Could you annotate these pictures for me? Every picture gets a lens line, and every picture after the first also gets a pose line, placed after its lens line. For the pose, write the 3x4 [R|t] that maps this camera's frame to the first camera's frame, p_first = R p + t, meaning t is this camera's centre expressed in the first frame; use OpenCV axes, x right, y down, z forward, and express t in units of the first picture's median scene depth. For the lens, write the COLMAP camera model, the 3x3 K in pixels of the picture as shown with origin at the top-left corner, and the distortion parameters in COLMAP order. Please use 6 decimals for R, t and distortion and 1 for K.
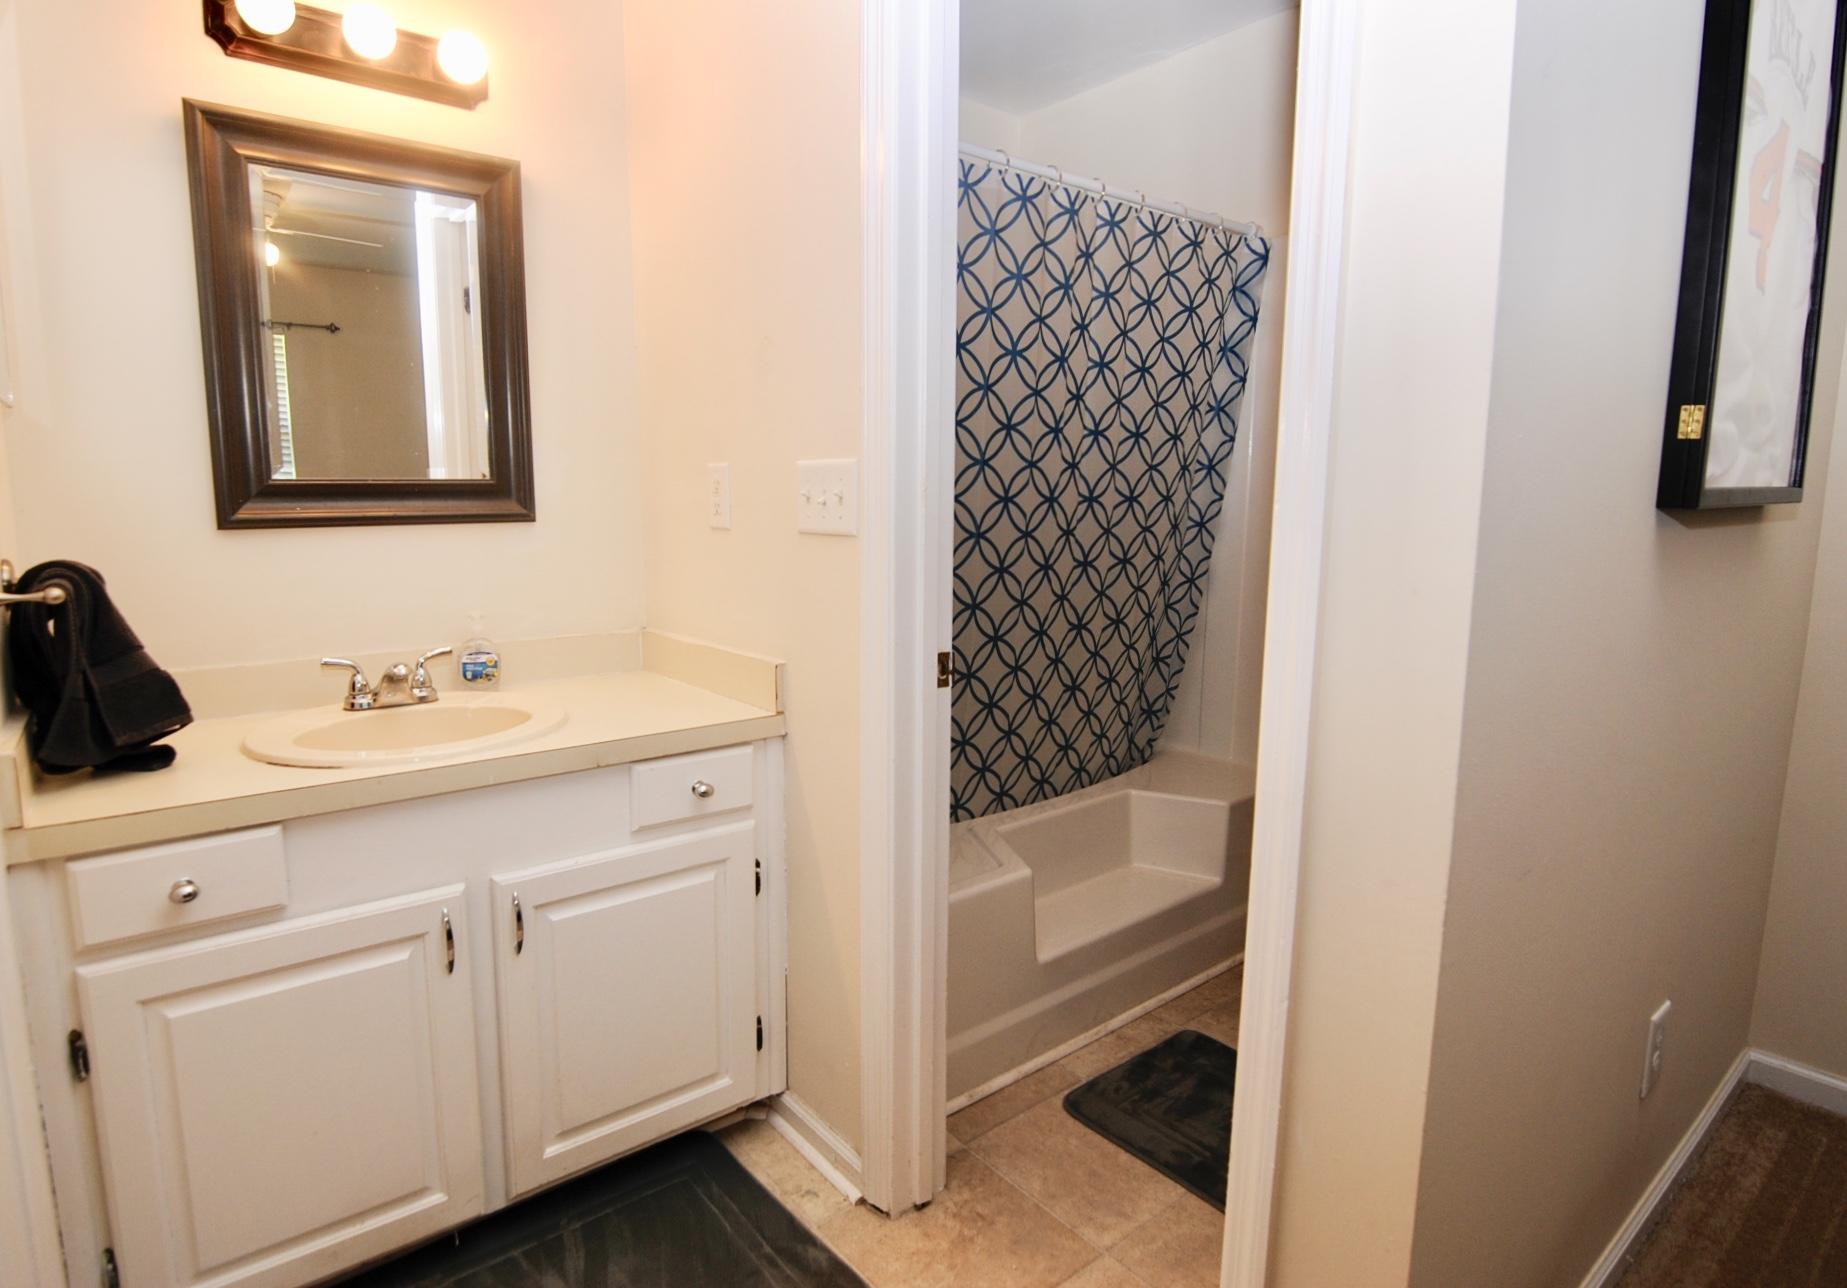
lens RADIAL K [[995.9, 0, 920.1], [0, 995.9, 644.9], [0, 0, 1]] dist [-0.004845, 0.000269]
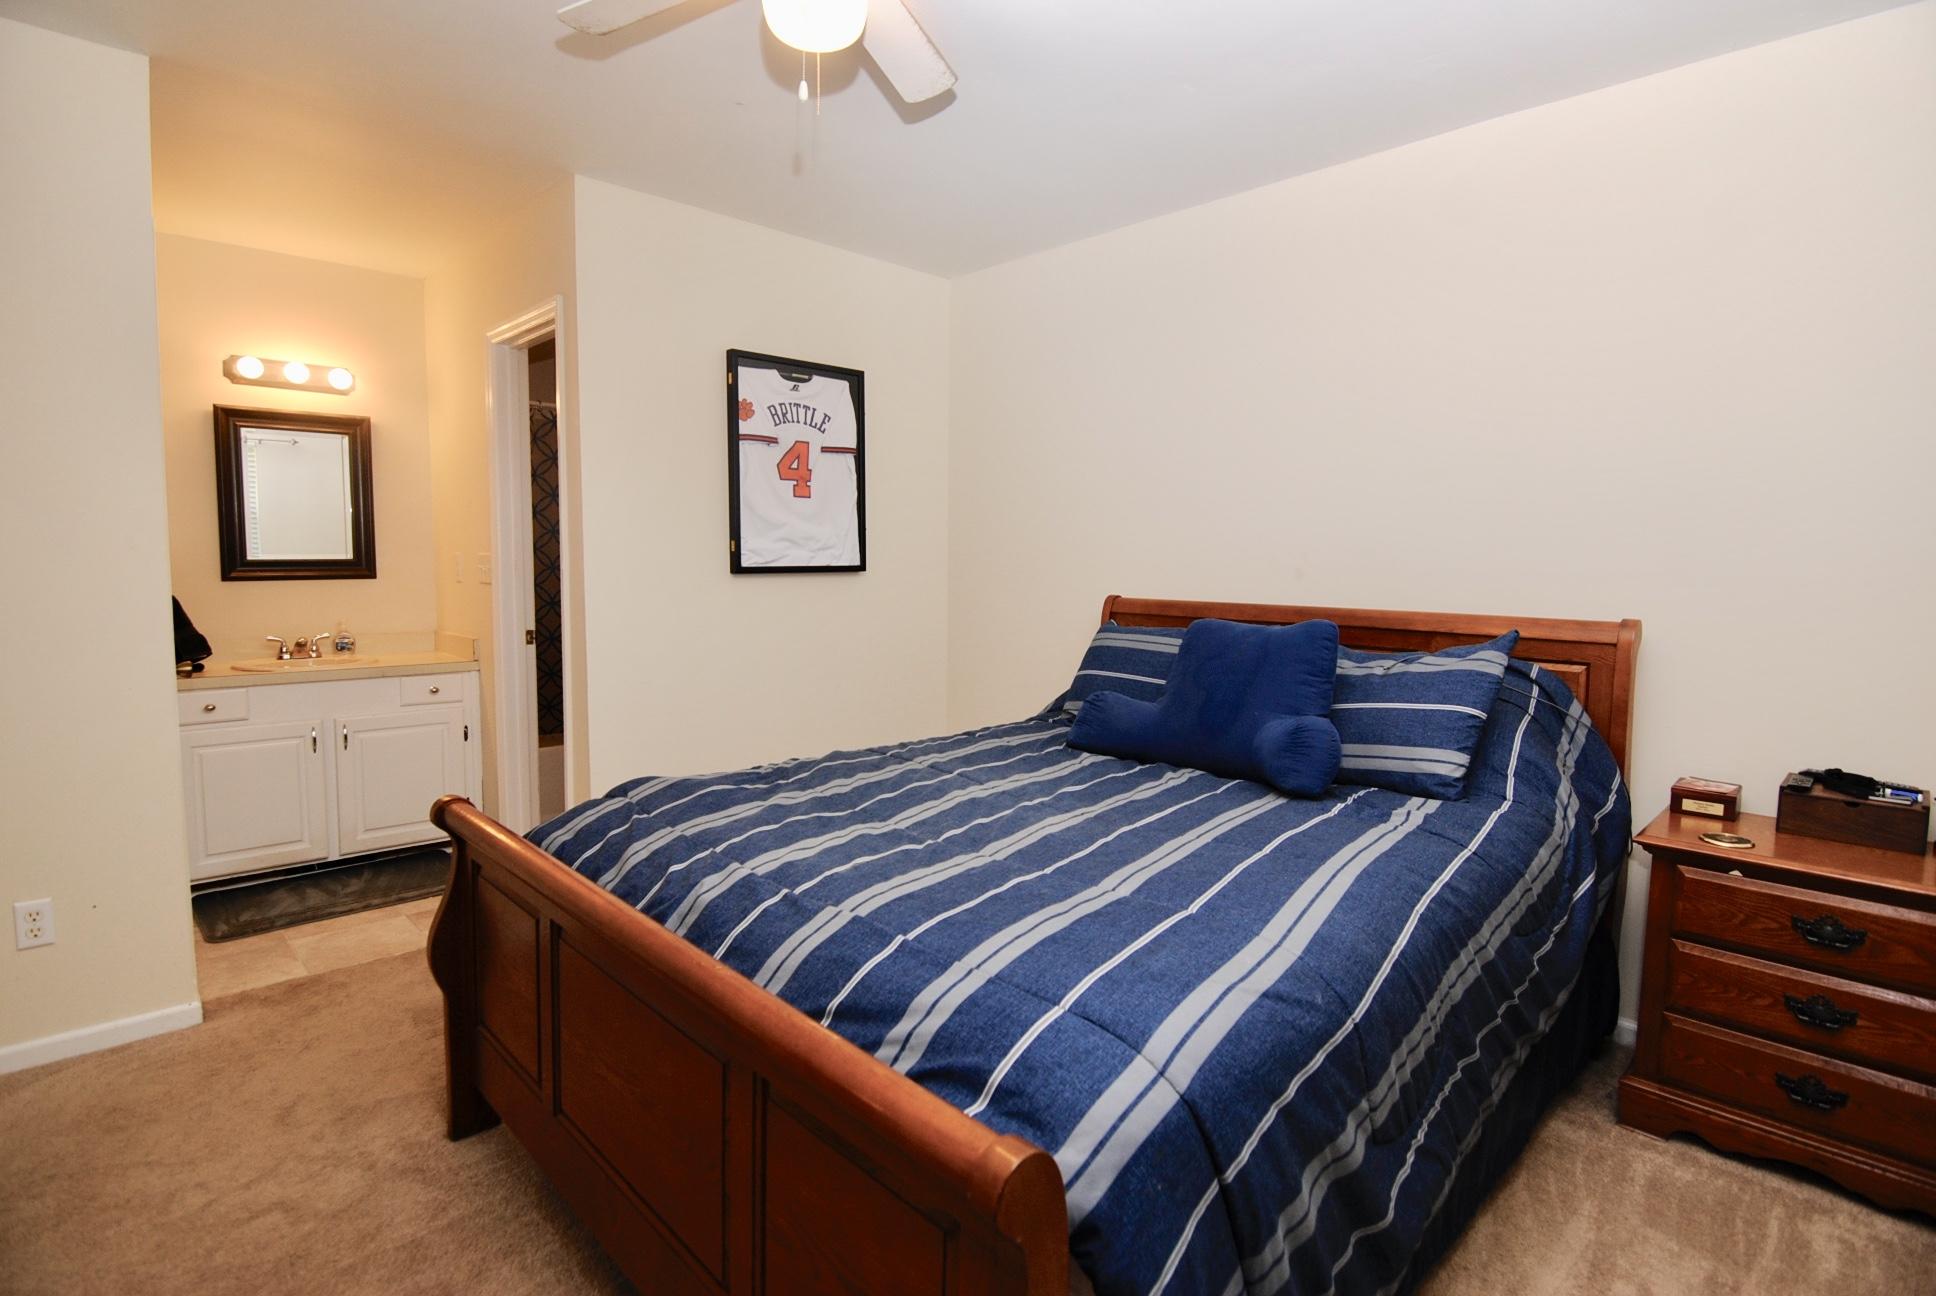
lens RADIAL K [[959.7, 0, 971.3], [0, 959.7, 643.6], [0, 0, 1]] dist [0.003488, 0.000222]
pose [[0.996822, -0.005374, 0.079478, 0.873932], [0.010285, 0.998054, -0.061499, 0.188580], [-0.078993, 0.062121, 0.994938, -1.387245]]
